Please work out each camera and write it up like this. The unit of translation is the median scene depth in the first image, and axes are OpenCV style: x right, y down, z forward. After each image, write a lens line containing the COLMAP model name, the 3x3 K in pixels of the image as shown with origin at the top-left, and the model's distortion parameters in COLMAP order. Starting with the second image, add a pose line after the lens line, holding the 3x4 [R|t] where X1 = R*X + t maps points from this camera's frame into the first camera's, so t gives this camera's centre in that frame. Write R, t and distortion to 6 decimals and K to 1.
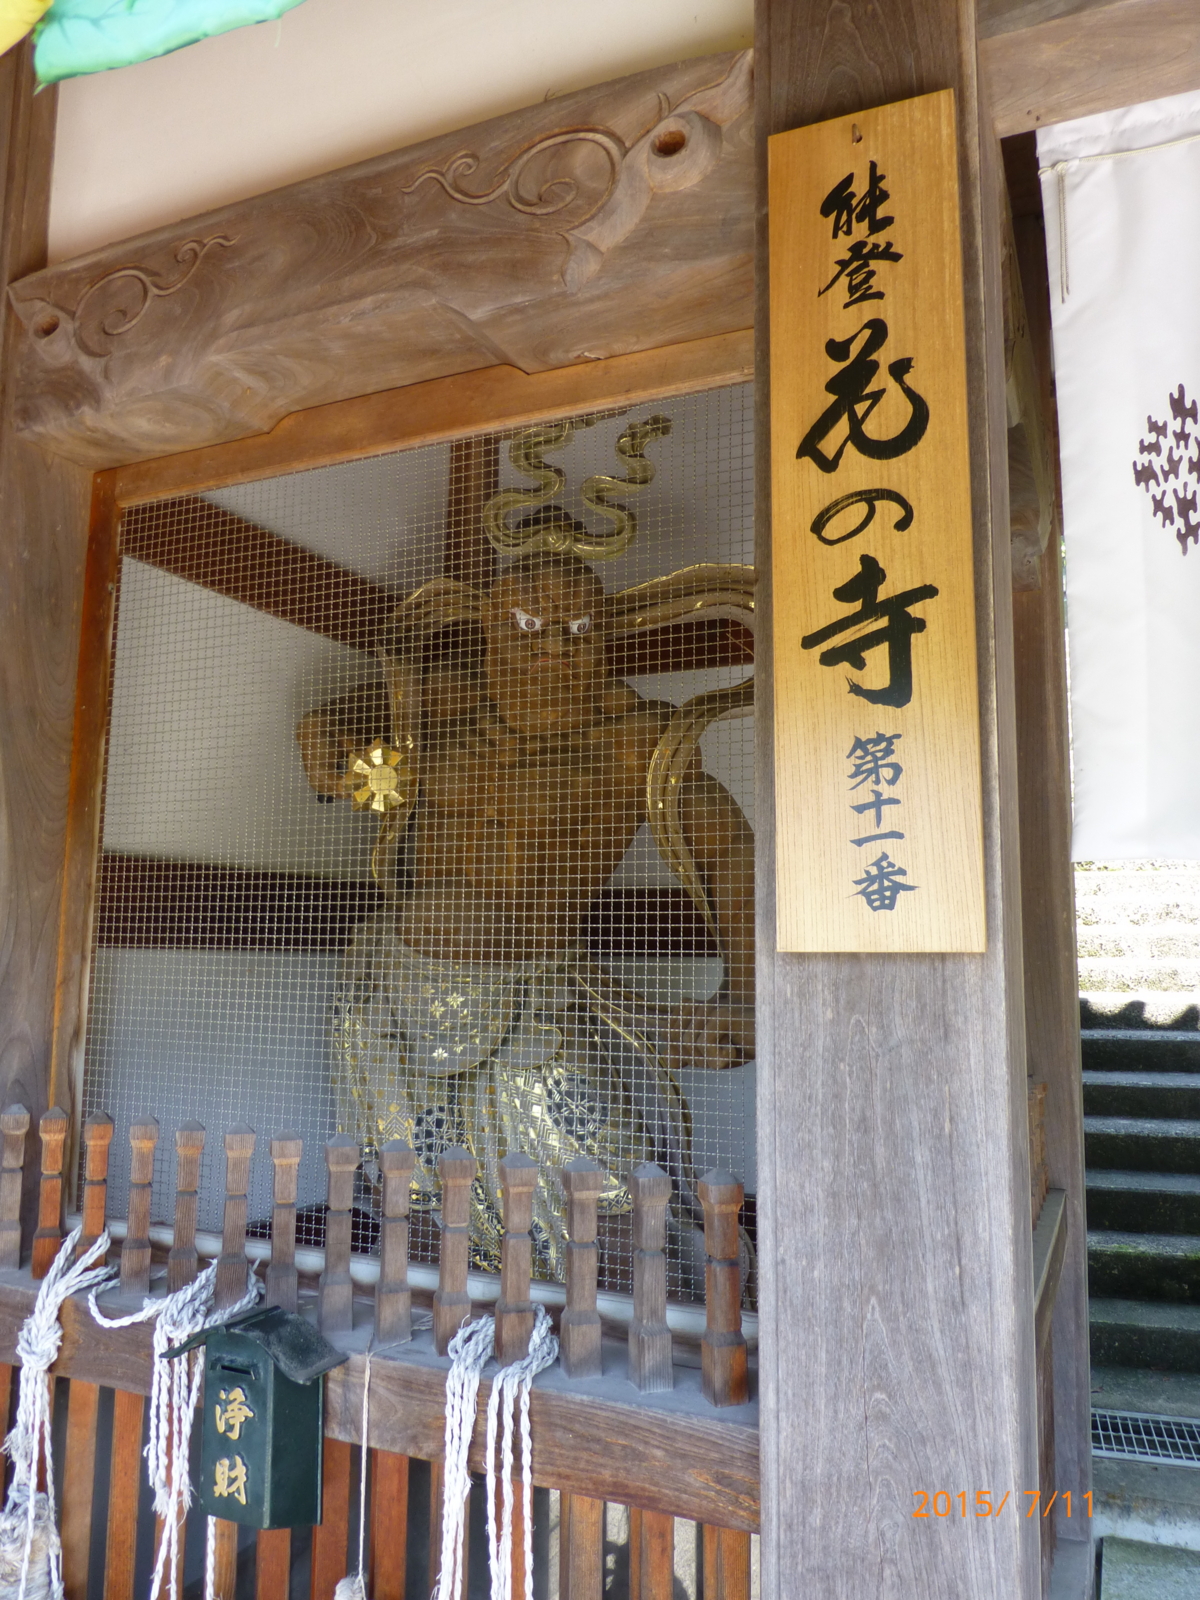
lens RADIAL K [[1132.0, 0, 600.5], [0, 1132.0, 804.0], [0, 0, 1]] dist [-0.001231, -0.000352]
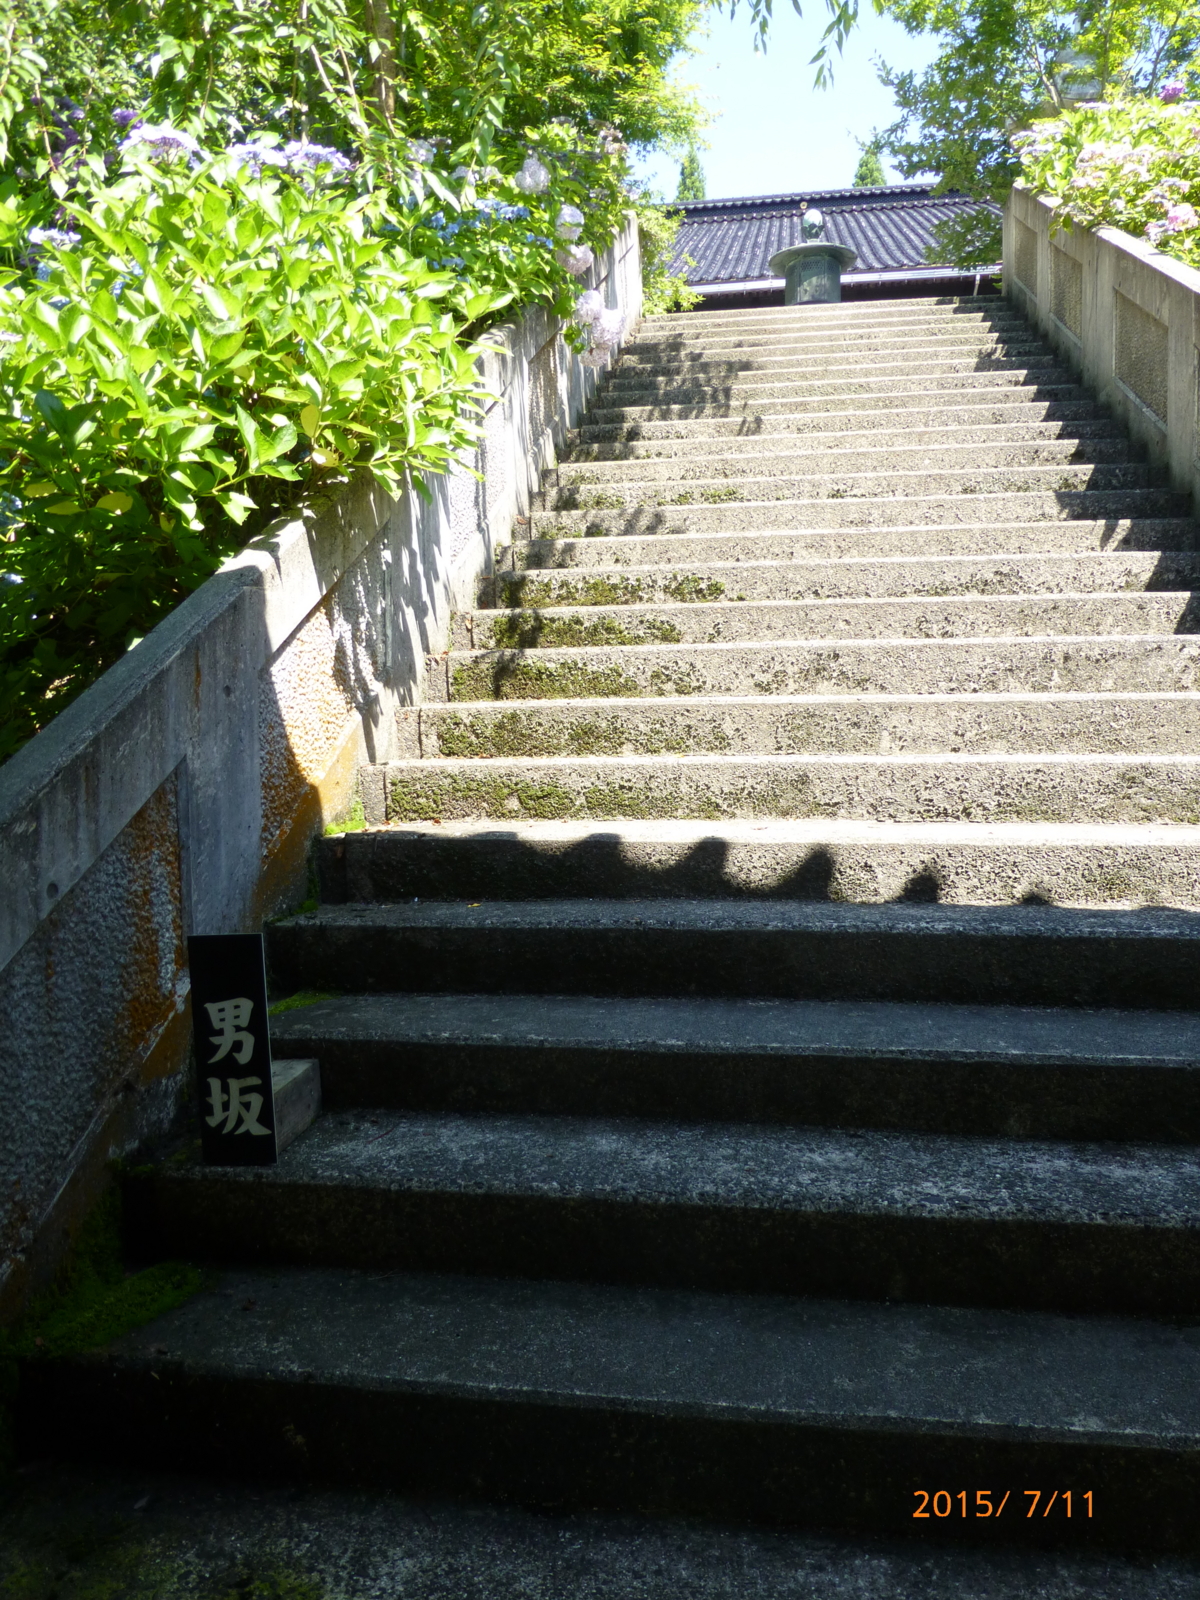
lens RADIAL K [[1132.0, 0, 600.0], [0, 1132.0, 796.9], [0, 0, 1]] dist [-0.001231, -0.000352]
pose [[0.985046, -0.007633, 0.172123, 0.330242], [-0.018102, 0.988905, 0.147446, 0.084795], [-0.171339, -0.148356, 0.973978, 0.528874]]
